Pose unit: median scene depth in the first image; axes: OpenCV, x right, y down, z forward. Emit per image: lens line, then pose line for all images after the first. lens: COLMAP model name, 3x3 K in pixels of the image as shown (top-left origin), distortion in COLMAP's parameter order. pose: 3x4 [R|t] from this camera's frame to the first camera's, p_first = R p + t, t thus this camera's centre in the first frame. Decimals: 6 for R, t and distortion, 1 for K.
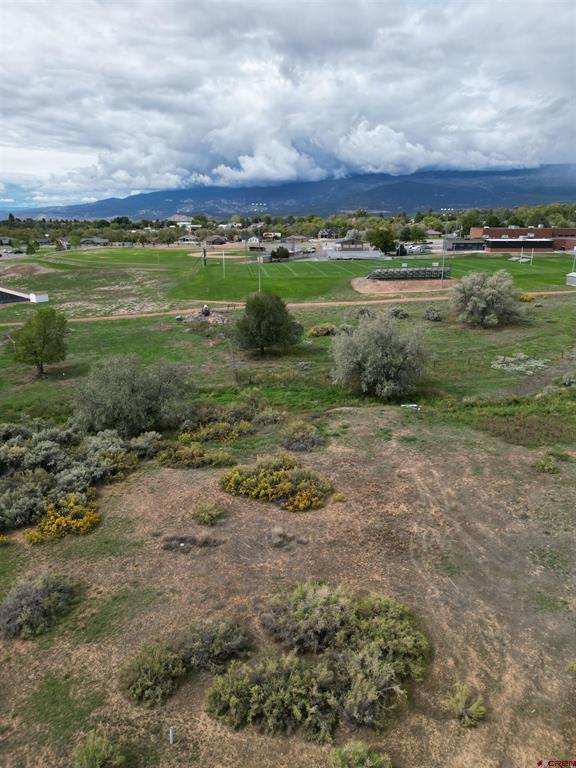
lens RADIAL K [[536.3, 0, 286.7], [0, 536.3, 387.6], [0, 0, 1]] dist [0.072893, -0.067402]
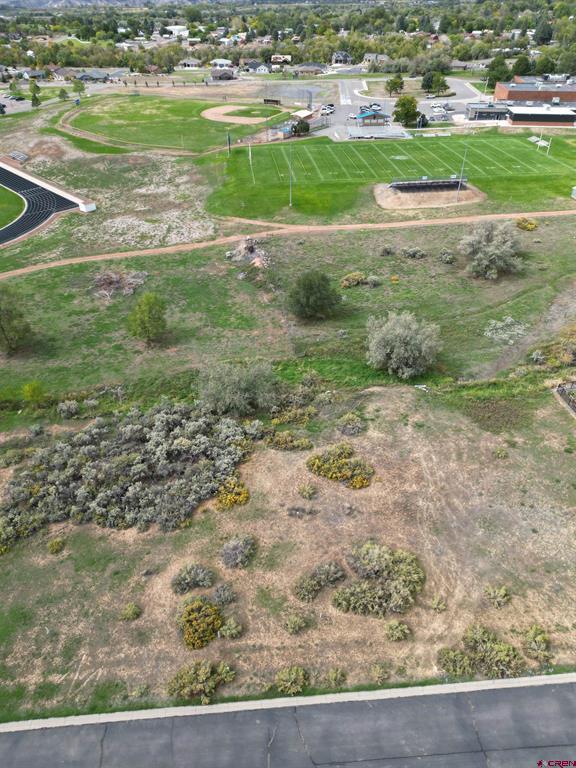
lens RADIAL K [[536.3, 0, 285.3], [0, 536.3, 386.1], [0, 0, 1]] dist [0.072893, -0.067402]
pose [[0.999990, 0.000081, -0.004497, -0.108957], [0.001354, 0.948072, 0.318053, -0.353456], [0.004289, -0.318056, 0.948062, -0.316989]]
